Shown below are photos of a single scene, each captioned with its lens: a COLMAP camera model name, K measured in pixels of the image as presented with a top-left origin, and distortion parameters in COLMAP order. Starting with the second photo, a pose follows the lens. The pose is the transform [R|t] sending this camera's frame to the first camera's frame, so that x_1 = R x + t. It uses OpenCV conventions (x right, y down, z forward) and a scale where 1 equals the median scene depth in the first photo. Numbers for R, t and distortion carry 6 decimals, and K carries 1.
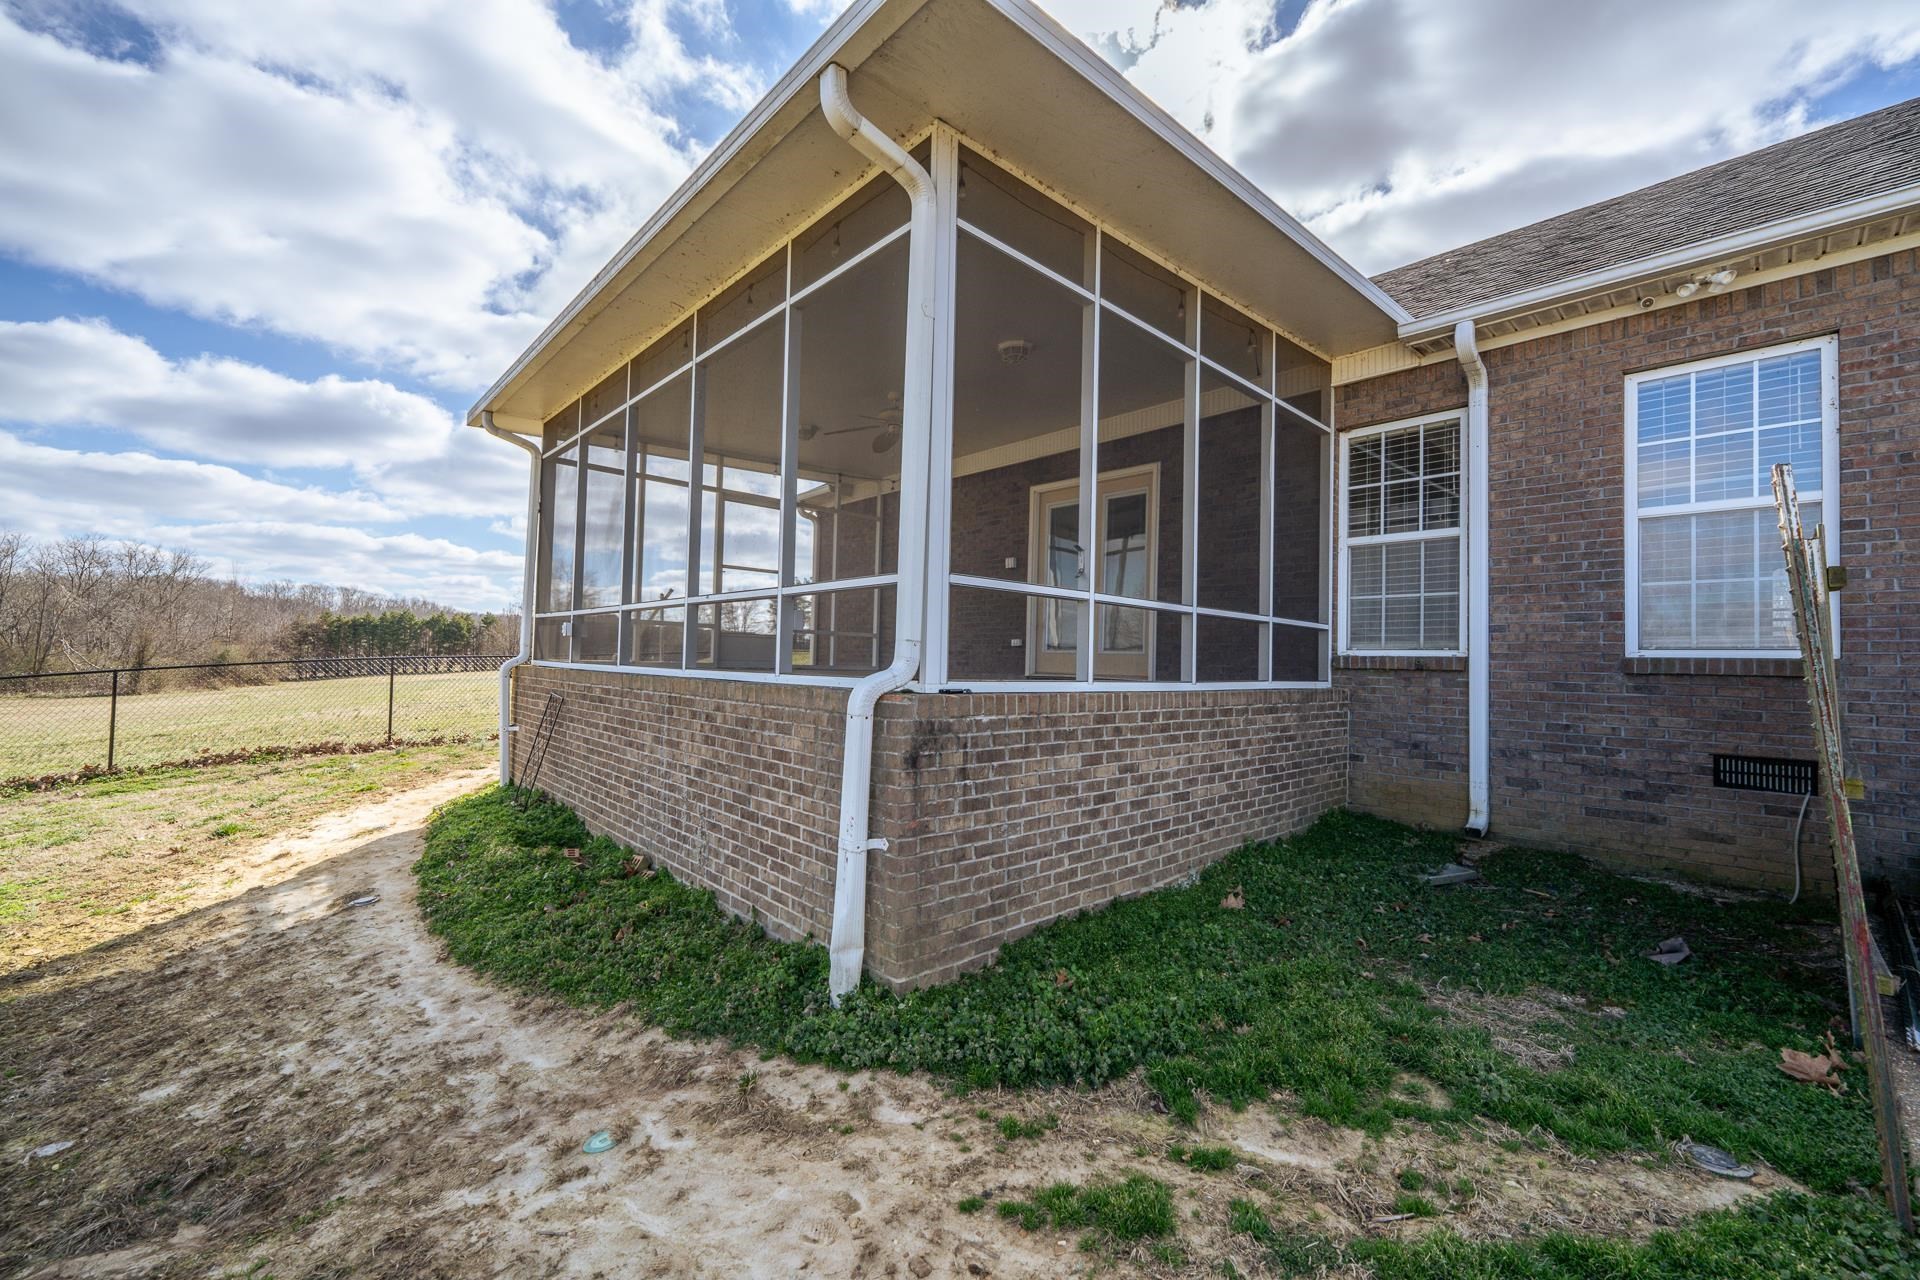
lens RADIAL K [[807.5, 0, 964.3], [0, 807.5, 646.8], [0, 0, 1]] dist [0.001100, 0.007412]
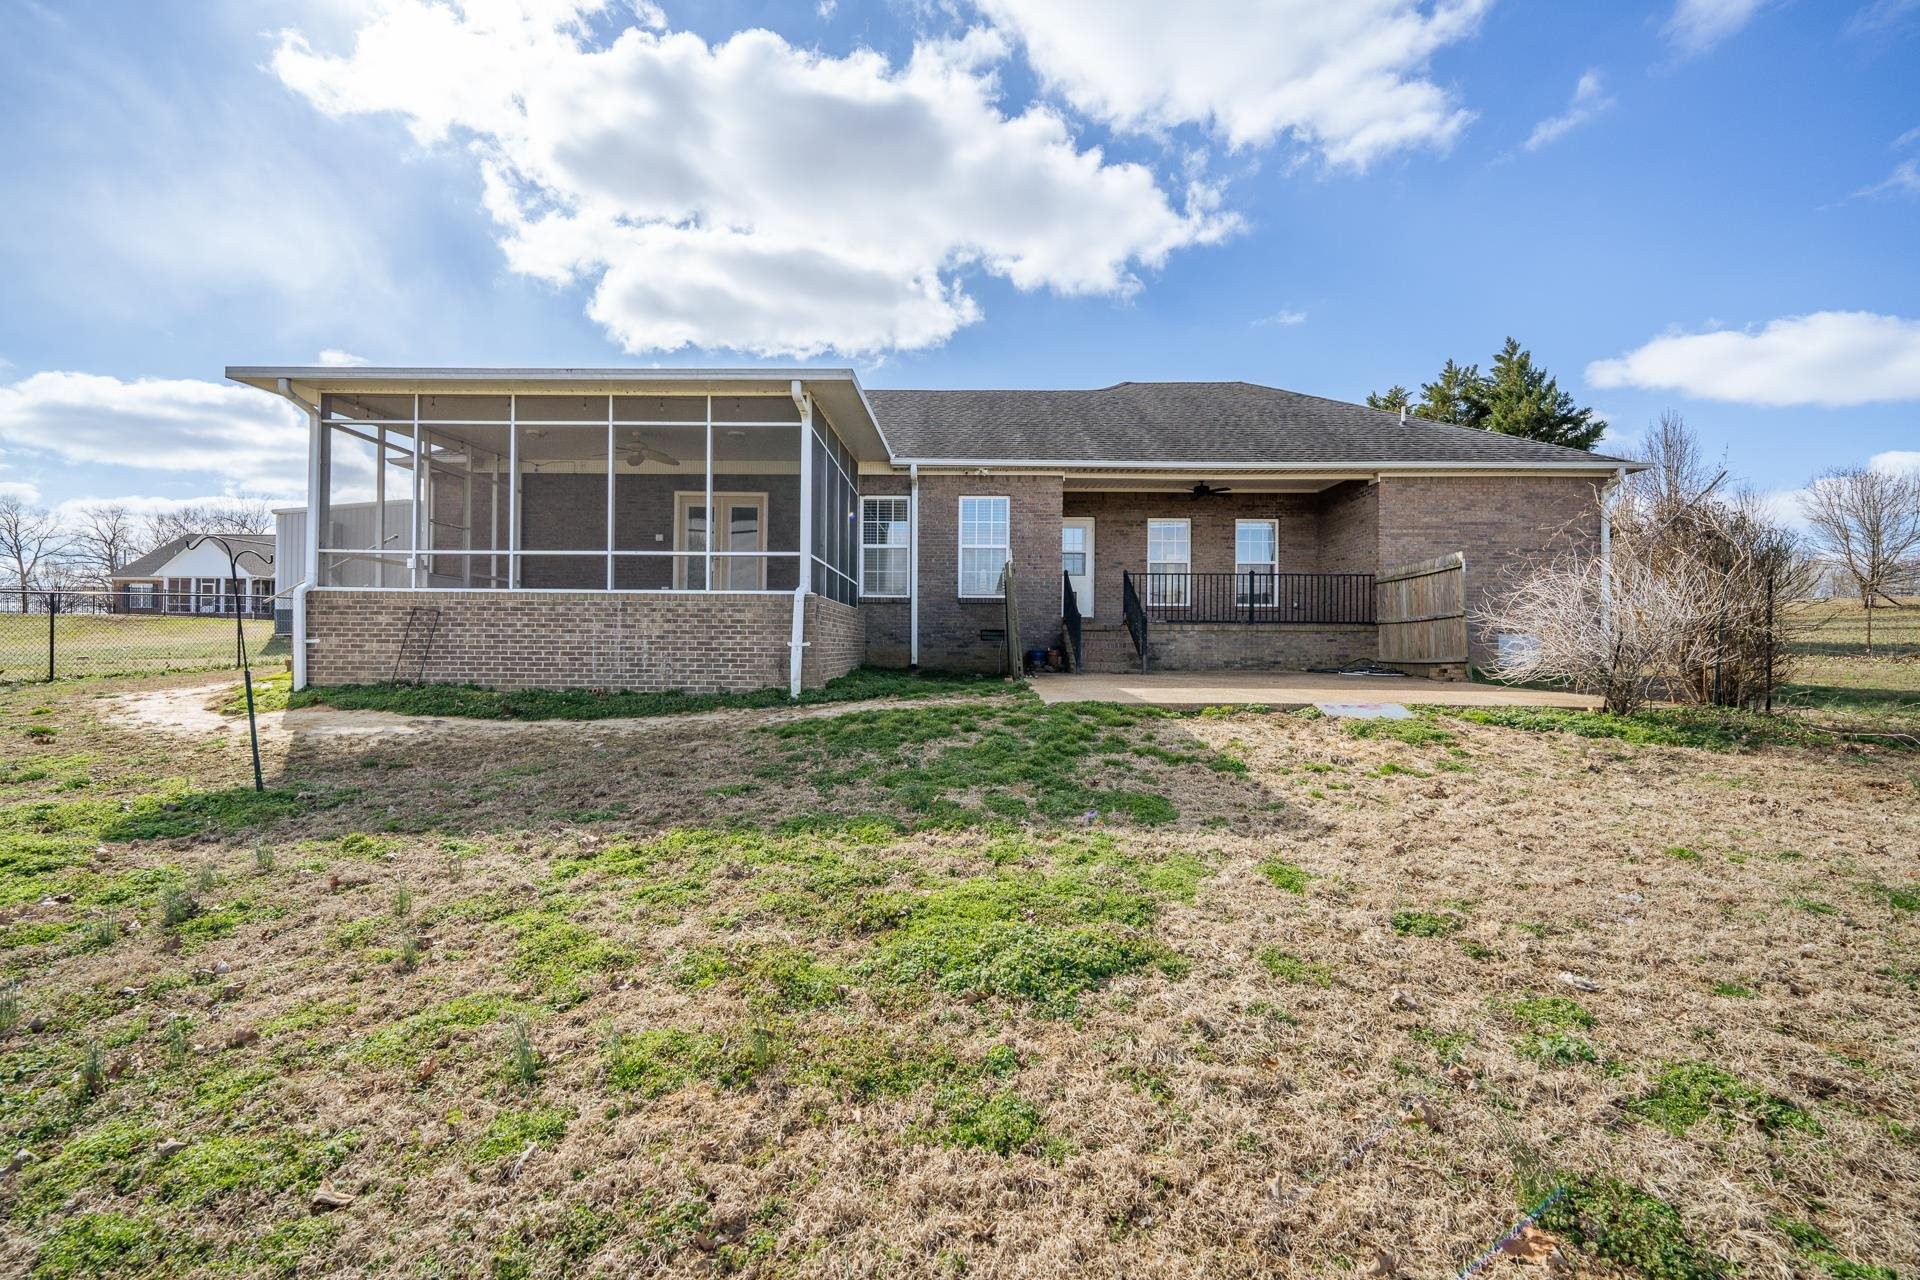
lens RADIAL K [[785.2, 0, 954.3], [0, 785.2, 643.2], [0, 0, 1]] dist [-0.015131, 0.006052]
pose [[0.691723, -0.012499, 0.722055, -1.007750], [-0.009095, 0.999620, 0.026016, 0.089855], [-0.722105, -0.024563, 0.691347, -0.755185]]
